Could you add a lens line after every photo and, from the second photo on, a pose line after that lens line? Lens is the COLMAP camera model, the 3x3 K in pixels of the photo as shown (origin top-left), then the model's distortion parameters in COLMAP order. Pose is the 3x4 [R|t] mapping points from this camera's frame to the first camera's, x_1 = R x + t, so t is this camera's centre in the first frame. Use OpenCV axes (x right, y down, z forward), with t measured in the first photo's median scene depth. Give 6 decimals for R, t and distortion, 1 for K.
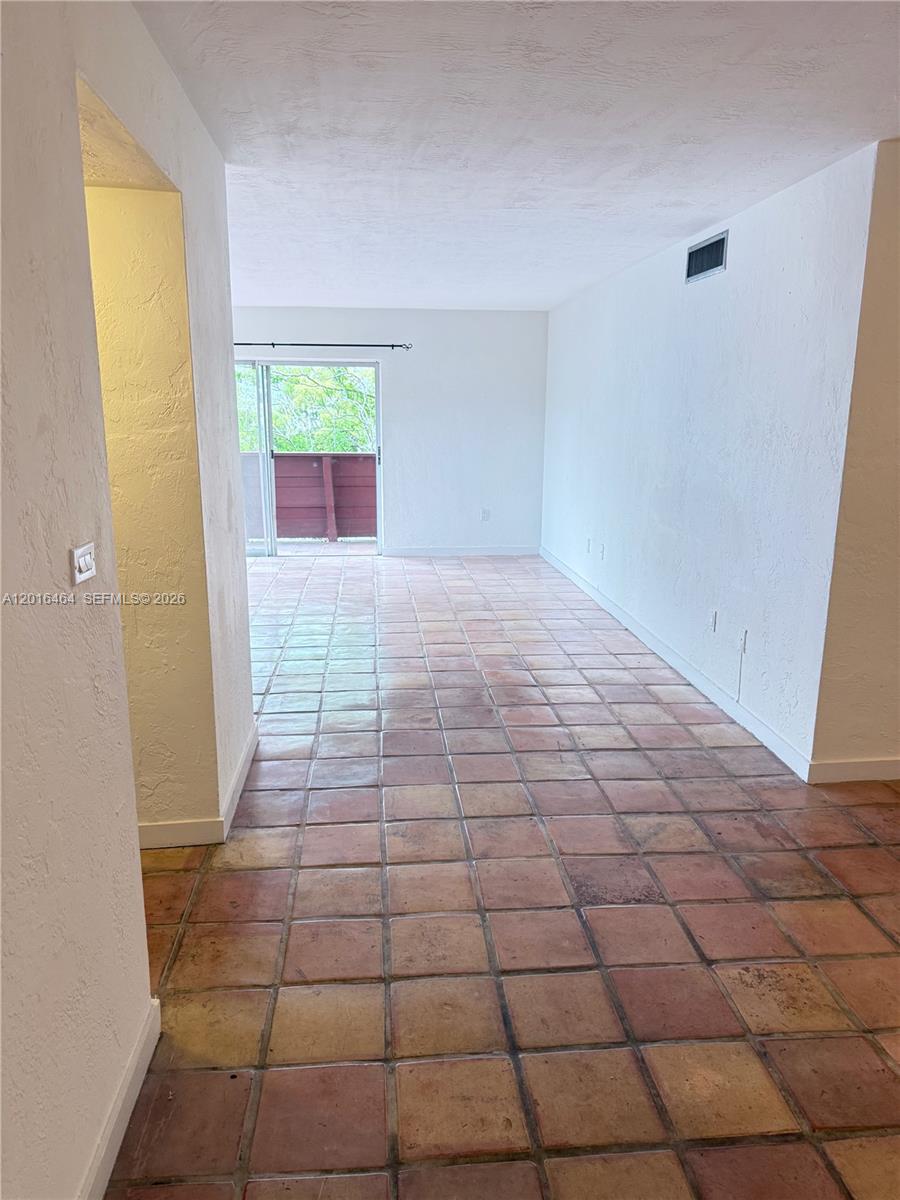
lens RADIAL K [[847.9, 0, 448.8], [0, 847.9, 607.6], [0, 0, 1]] dist [0.029944, -0.041354]
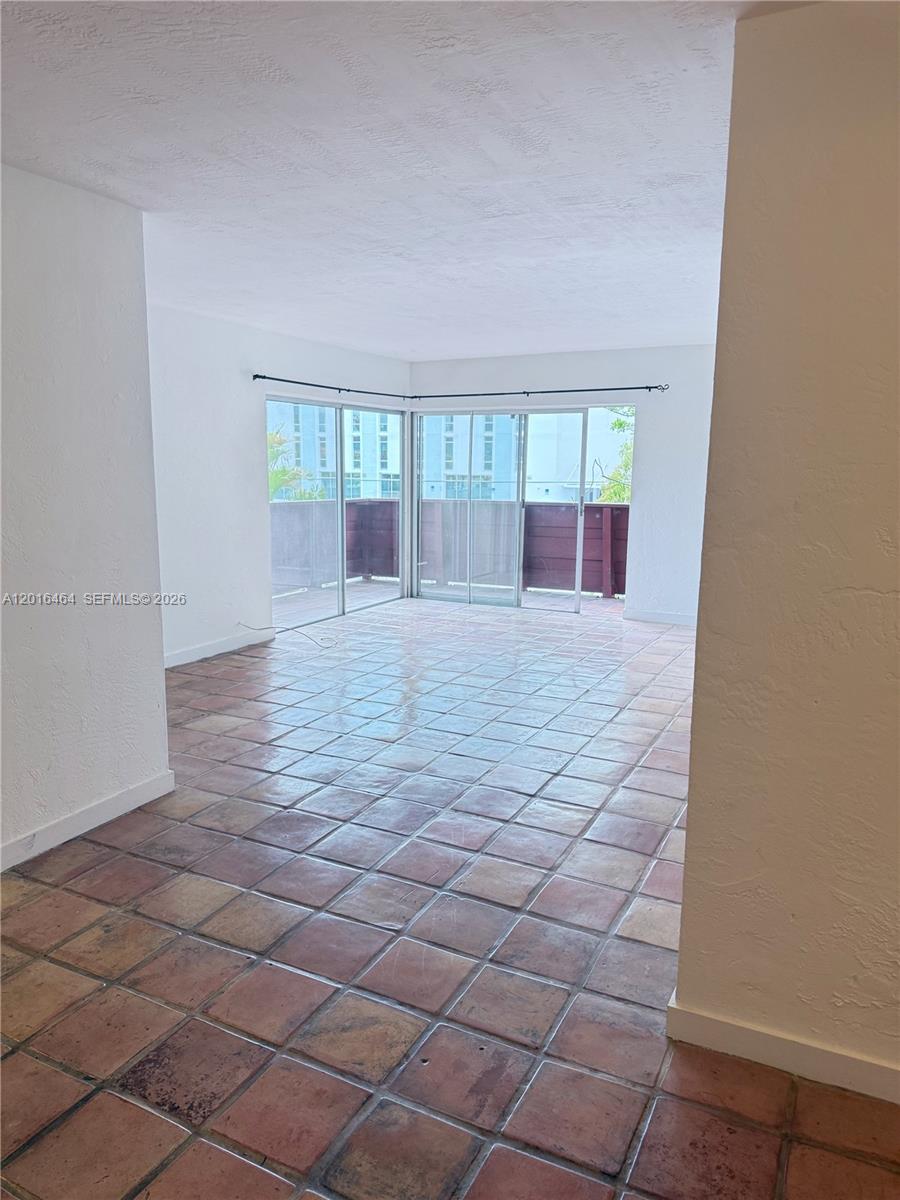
lens RADIAL K [[847.9, 0, 452.2], [0, 847.9, 605.7], [0, 0, 1]] dist [0.029944, -0.041354]
pose [[0.847847, 0.093921, -0.521857, 0.740146], [-0.124320, 0.991965, -0.023451, -0.097186], [0.515461, 0.084759, 0.852711, 0.438910]]
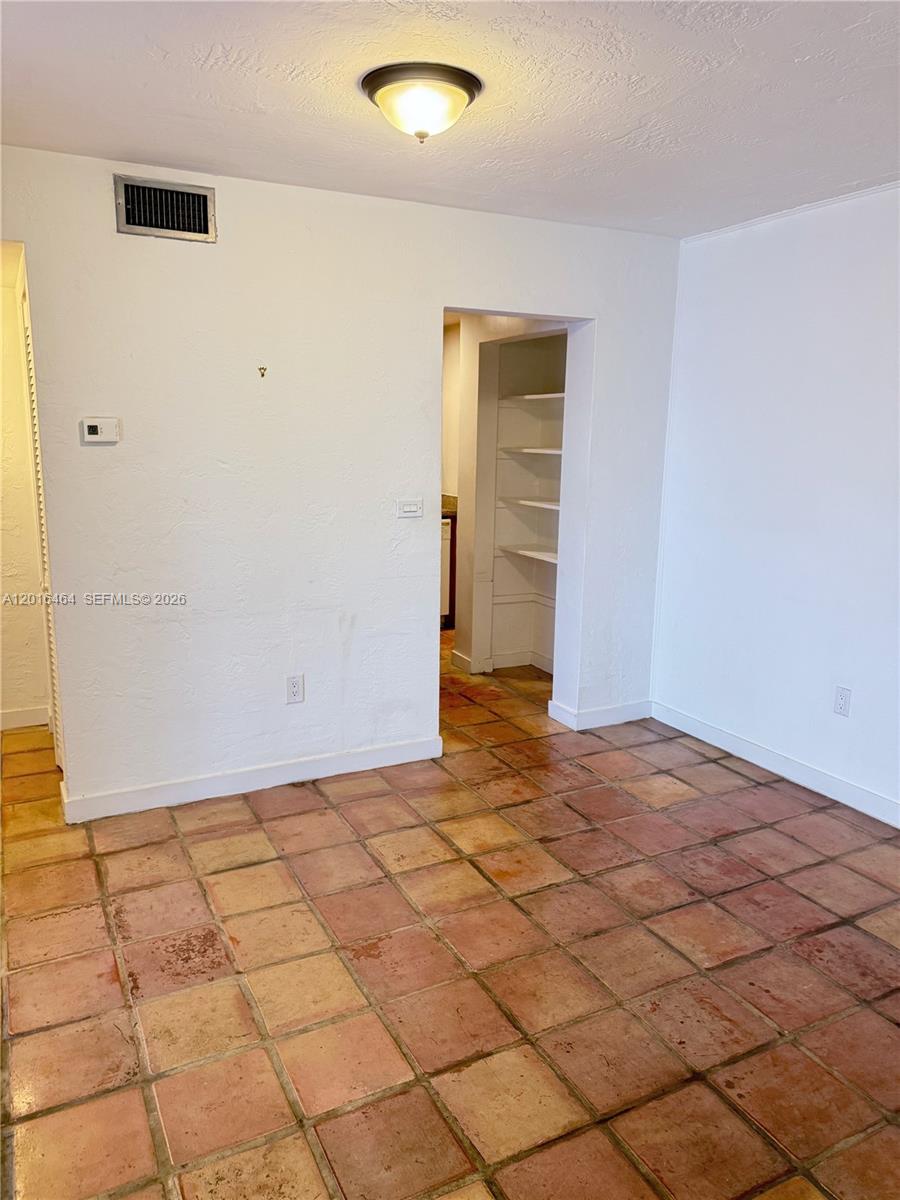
lens RADIAL K [[847.9, 0, 456.1], [0, 847.9, 596.9], [0, 0, 1]] dist [0.029944, -0.041354]
pose [[-0.381188, -0.191634, 0.904418, -0.209453], [0.192666, 0.940334, 0.280447, -0.185742], [-0.904199, 0.281154, -0.321522, 0.750324]]
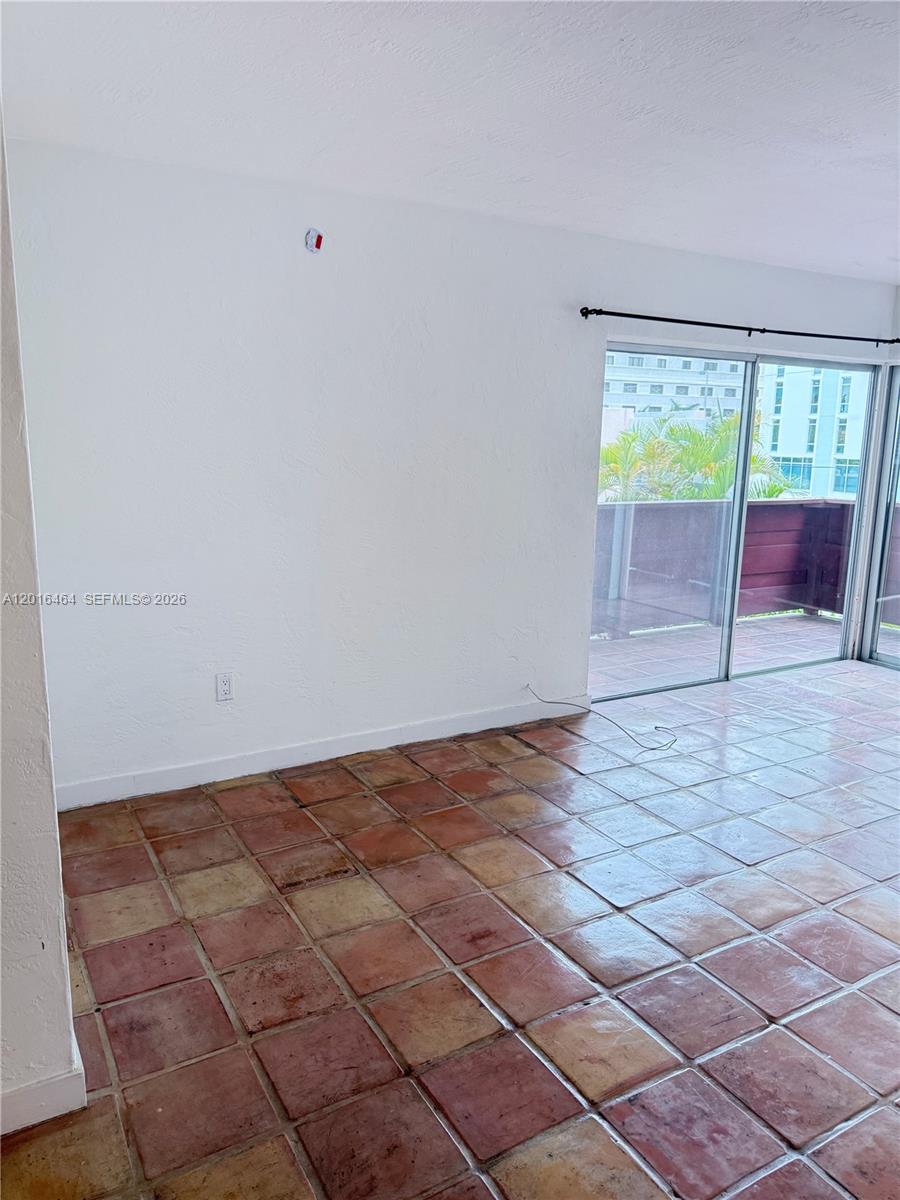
lens RADIAL K [[847.9, 0, 435.7], [0, 847.9, 600.7], [0, 0, 1]] dist [0.029944, -0.041354]
pose [[0.404971, 0.171747, -0.898054, 0.335862], [-0.214448, 0.972644, 0.089308, -0.288310], [0.888825, 0.156419, 0.430724, 1.283292]]
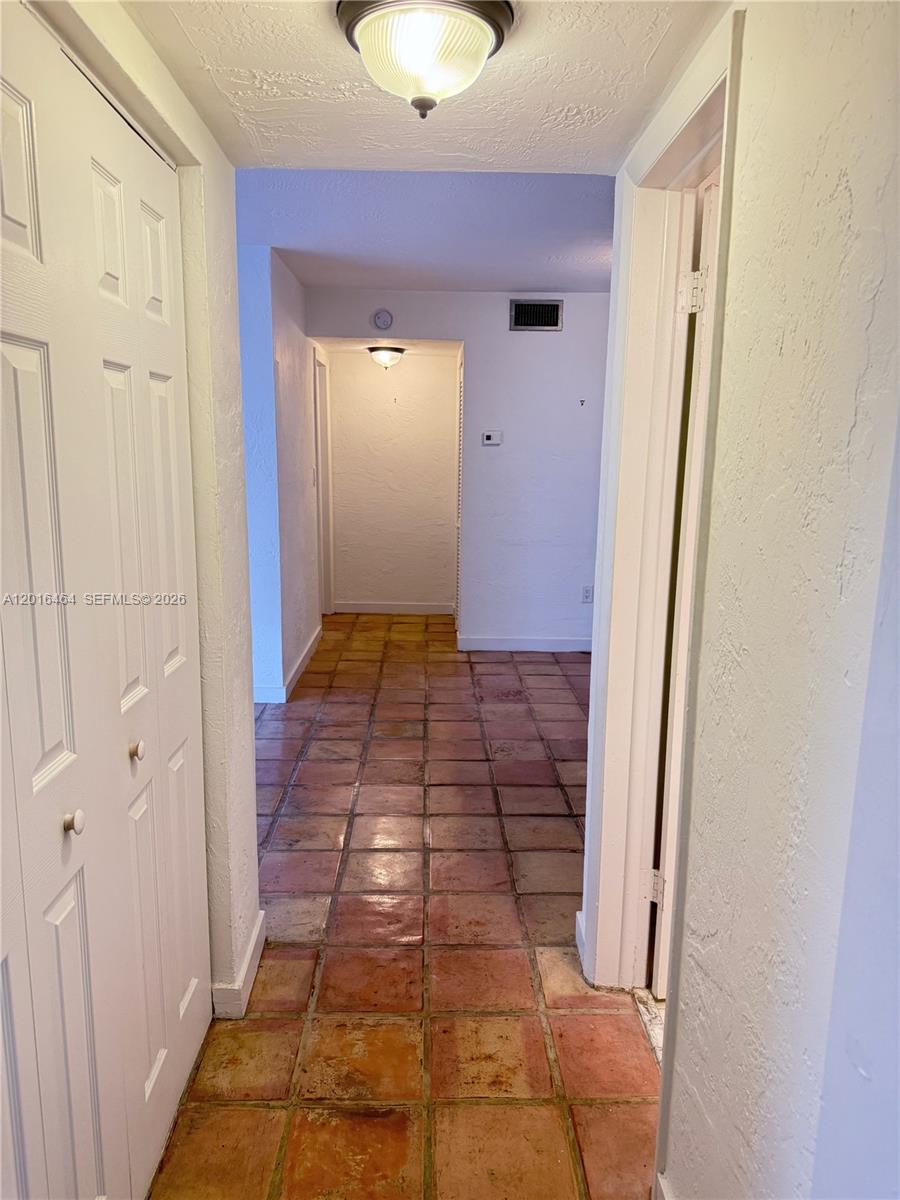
lens RADIAL K [[847.9, 0, 450.8], [0, 847.9, 592.5], [0, 0, 1]] dist [0.029944, -0.041354]
pose [[0.066563, -0.180446, 0.981330, -1.093598], [0.215141, 0.962972, 0.162478, -0.161996], [-0.974312, 0.200309, 0.102920, 0.712065]]
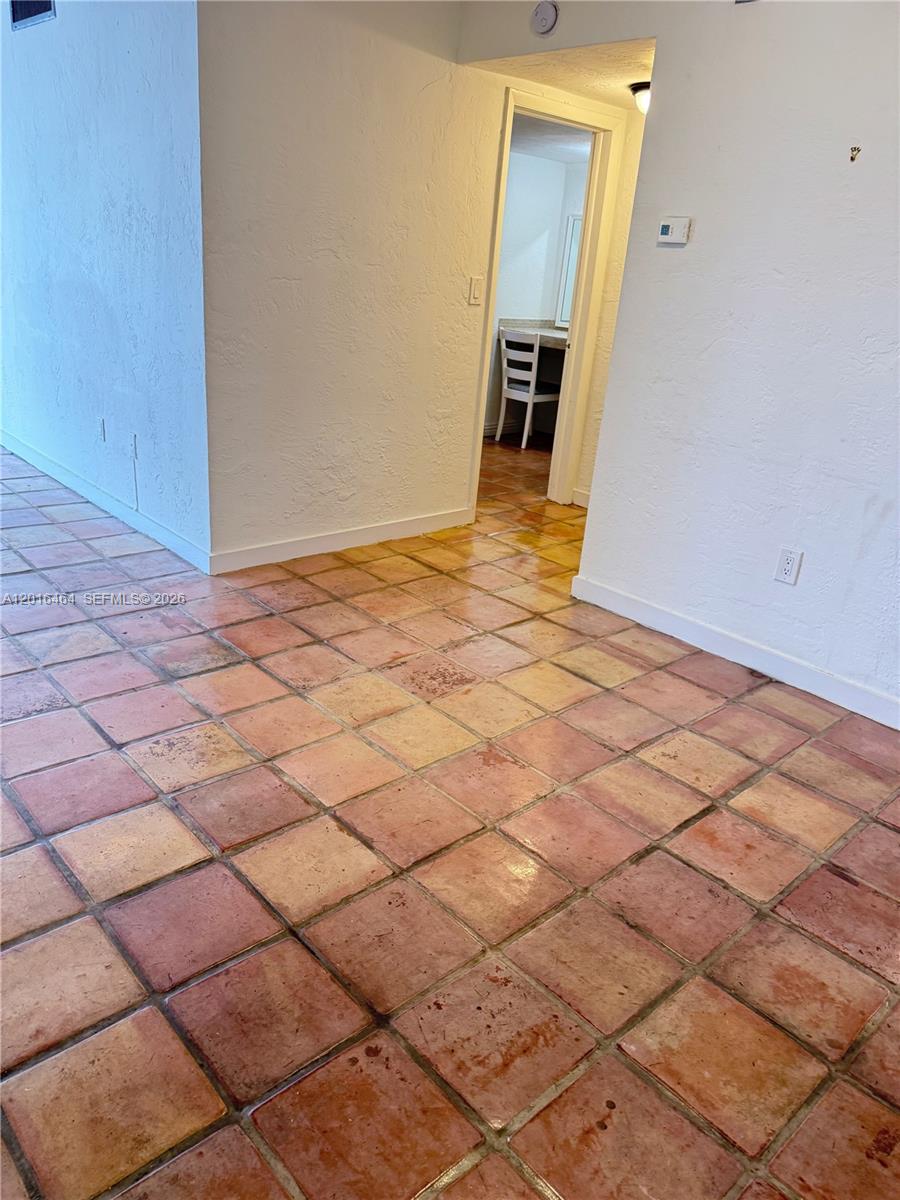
lens RADIAL K [[847.9, 0, 452.6], [0, 847.9, 606.6], [0, 0, 1]] dist [0.029944, -0.041354]
pose [[0.790142, -0.173642, 0.587813, 0.046668], [0.064270, 0.977216, 0.202281, 0.066477], [-0.609545, -0.122052, 0.783300, -0.002738]]
